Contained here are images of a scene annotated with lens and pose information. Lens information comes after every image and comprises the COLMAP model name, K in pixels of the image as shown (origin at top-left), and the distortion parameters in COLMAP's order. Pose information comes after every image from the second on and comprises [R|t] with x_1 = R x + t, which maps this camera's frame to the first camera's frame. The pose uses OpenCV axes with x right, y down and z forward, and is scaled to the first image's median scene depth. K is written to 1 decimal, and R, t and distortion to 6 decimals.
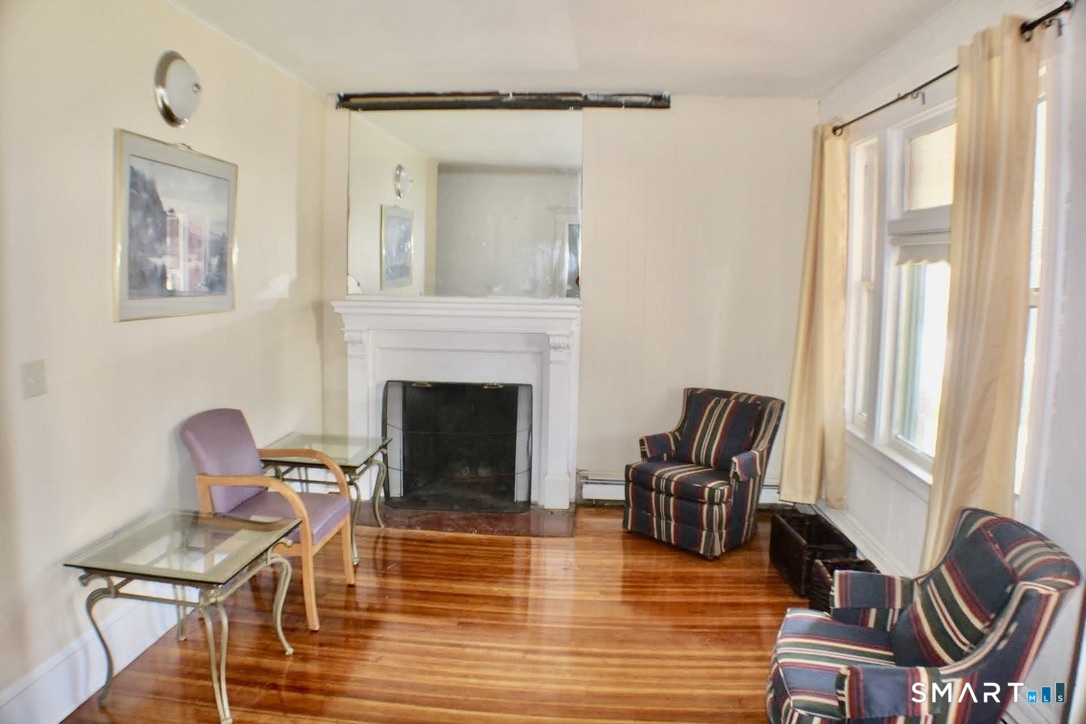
lens RADIAL K [[783.7, 0, 542.3], [0, 783.7, 350.7], [0, 0, 1]] dist [-0.223829, 0.076748]
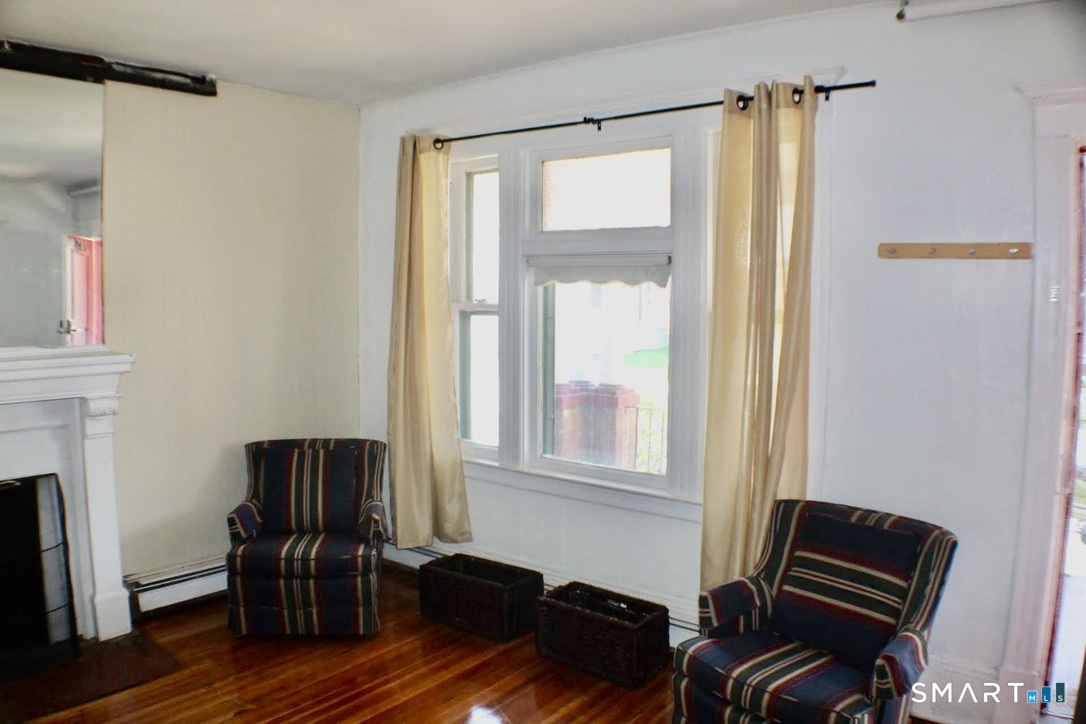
lens RADIAL K [[783.7, 0, 542.3], [0, 783.7, 350.7], [0, 0, 1]] dist [-0.223829, 0.076748]
pose [[0.561800, -0.077103, 0.823672, -0.308996], [0.093153, 0.995211, 0.029624, -0.046714], [-0.822012, 0.060085, 0.566292, 0.320701]]
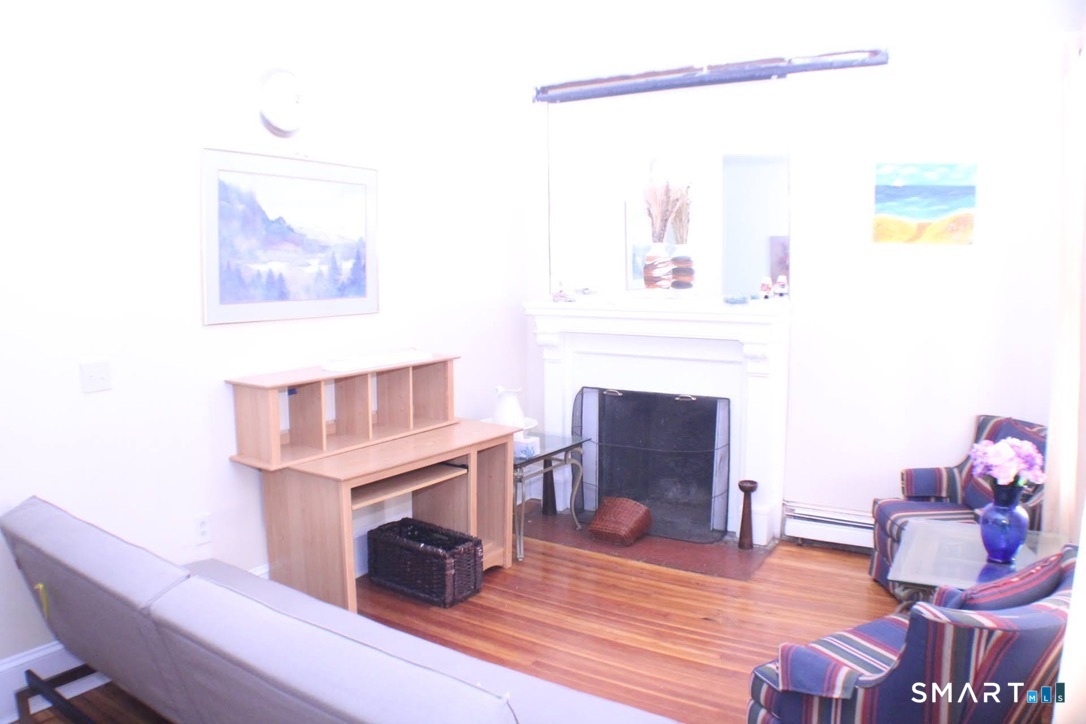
lens RADIAL K [[783.7, 0, 542.3], [0, 783.7, 350.7], [0, 0, 1]] dist [-0.223829, 0.076748]
pose [[0.873476, 0.026753, -0.486131, 0.242324], [-0.024355, 0.999640, 0.011251, -0.015958], [0.486257, 0.002012, 0.873813, 0.162987]]
